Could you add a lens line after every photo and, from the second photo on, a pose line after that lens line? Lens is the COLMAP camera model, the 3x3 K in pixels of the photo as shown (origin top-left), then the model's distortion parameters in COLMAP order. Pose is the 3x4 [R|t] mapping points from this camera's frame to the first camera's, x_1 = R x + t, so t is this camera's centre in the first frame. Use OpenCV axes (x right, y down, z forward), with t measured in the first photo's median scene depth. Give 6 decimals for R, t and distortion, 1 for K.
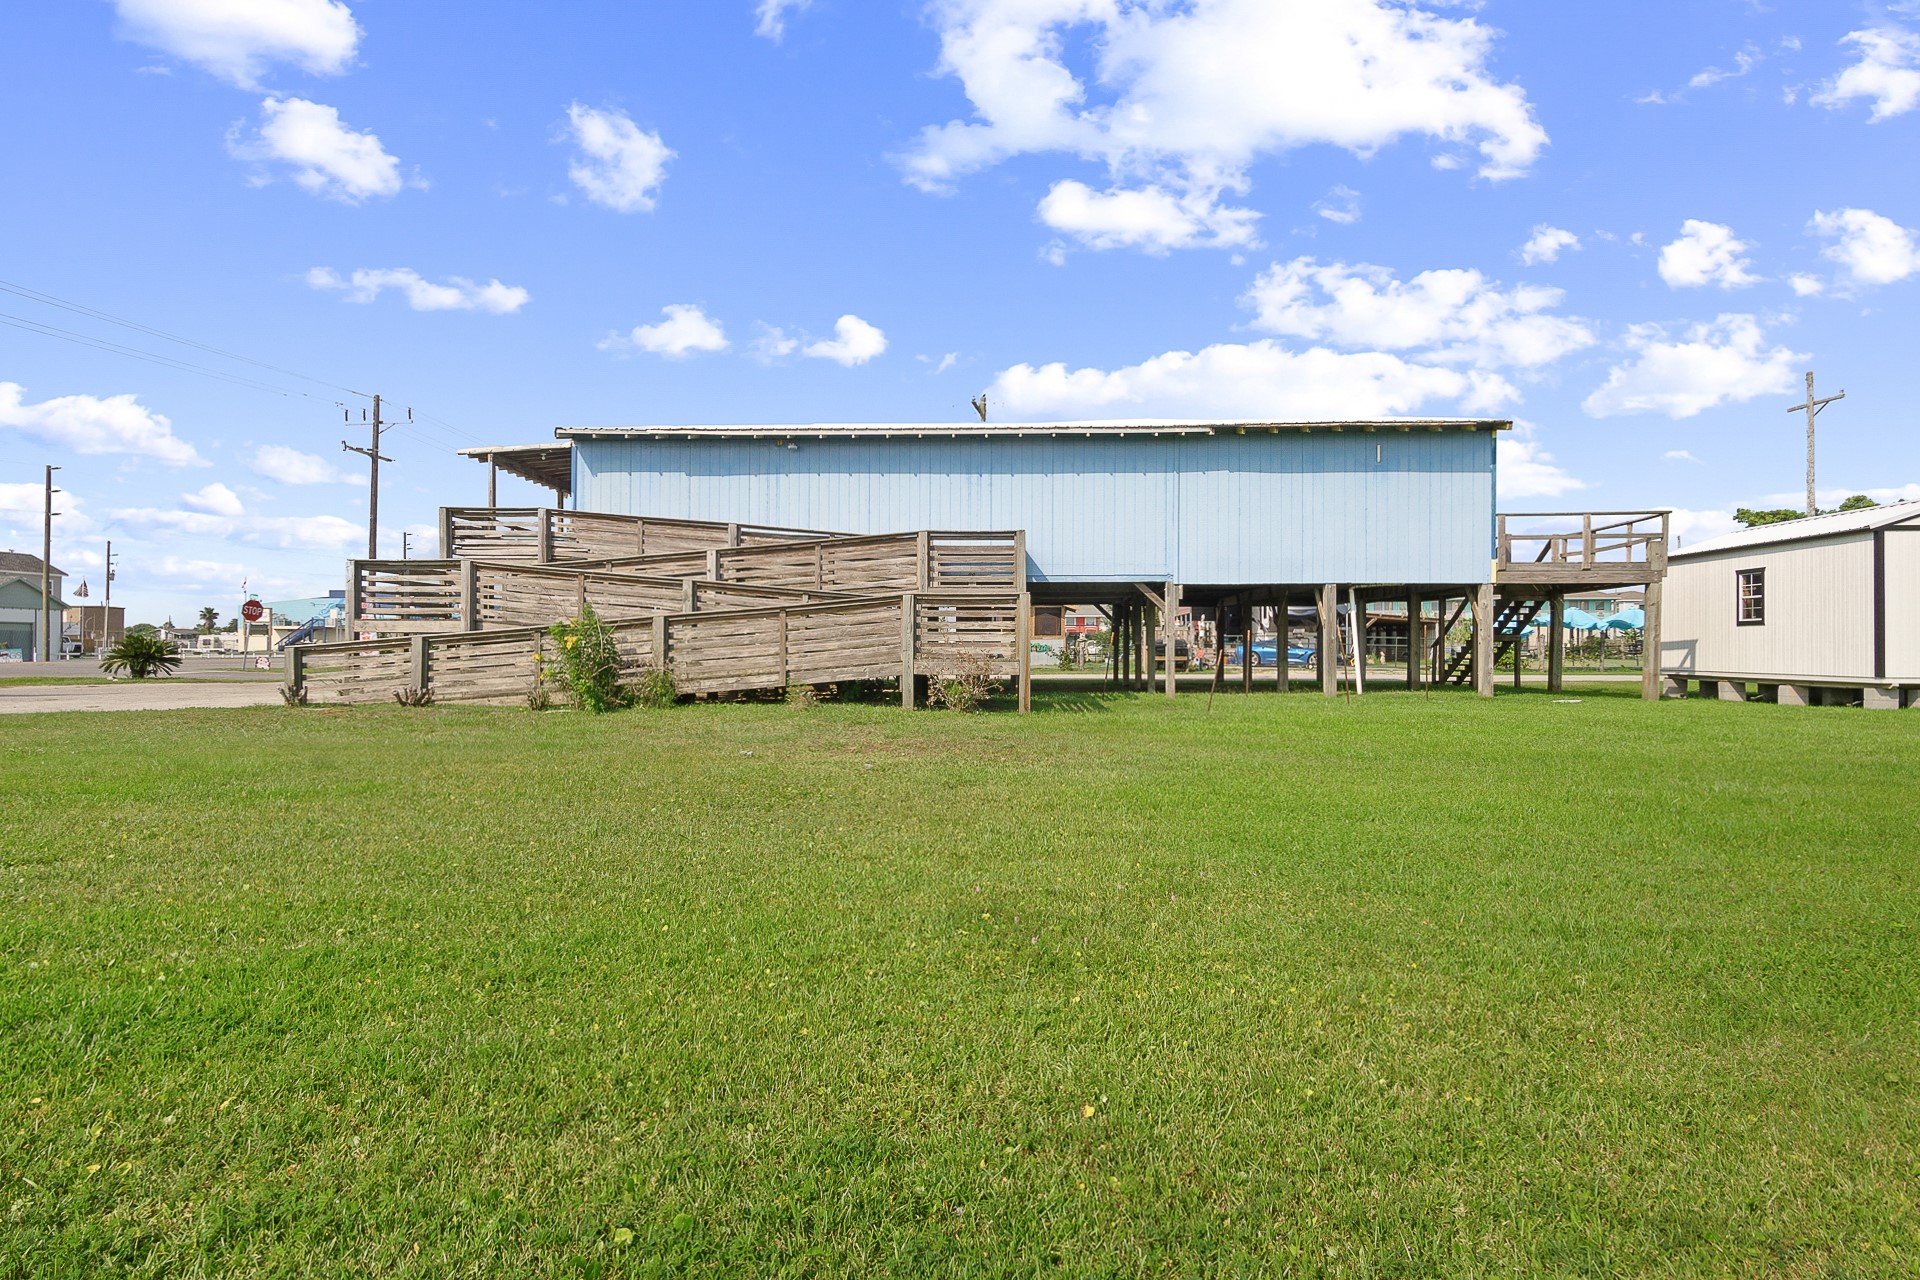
lens RADIAL K [[1036.8, 0, 962.7], [0, 1036.8, 613.1], [0, 0, 1]] dist [-0.022801, 0.000265]
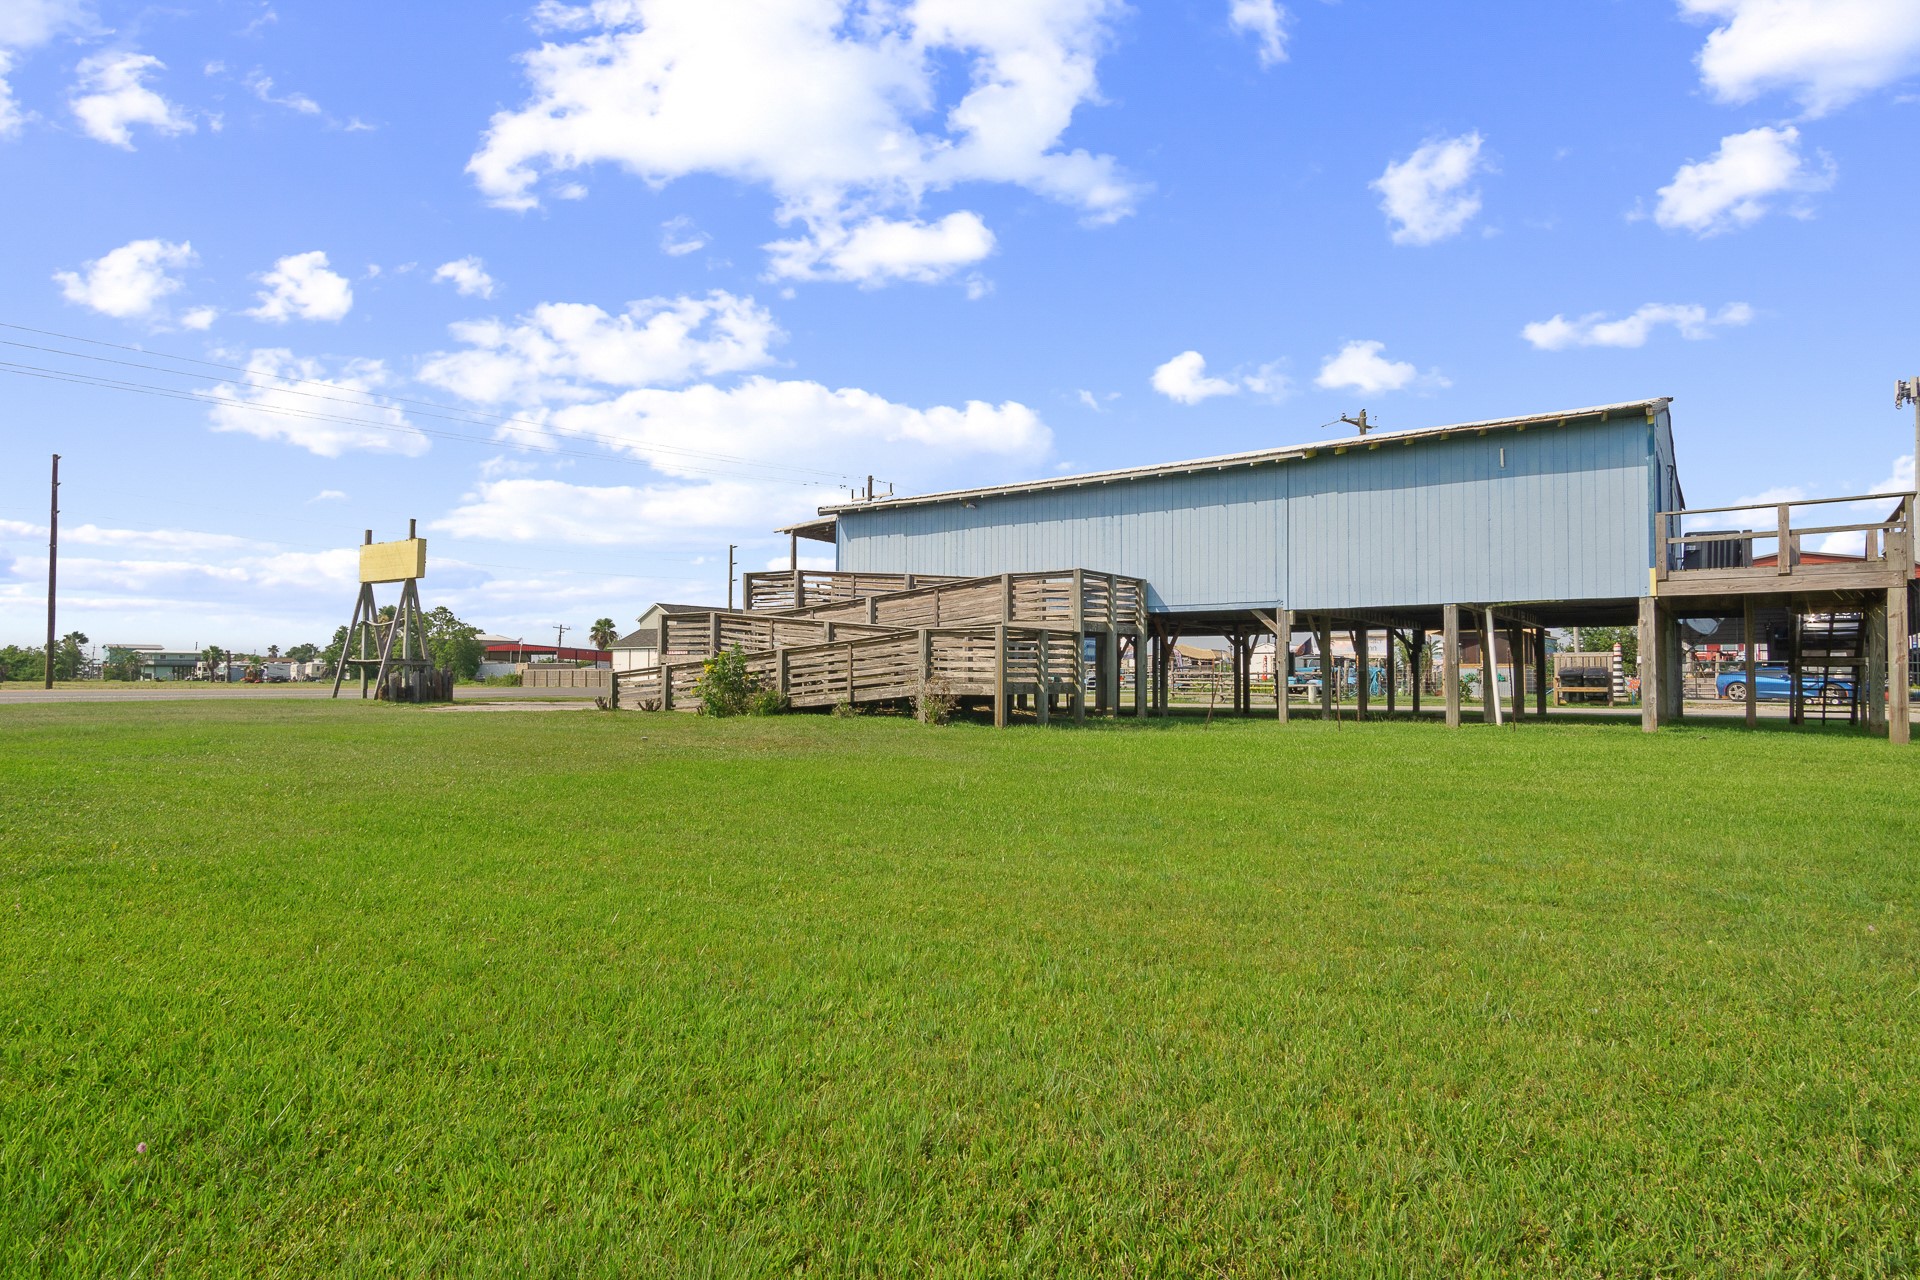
lens RADIAL K [[1078.5, 0, 963.3], [0, 1078.5, 615.4], [0, 0, 1]] dist [0.003803, 0.001435]
pose [[0.825750, -0.031050, -0.563181, 0.539211], [0.016867, 0.999396, -0.030370, 0.004134], [0.563784, 0.015579, 0.825775, -0.038635]]
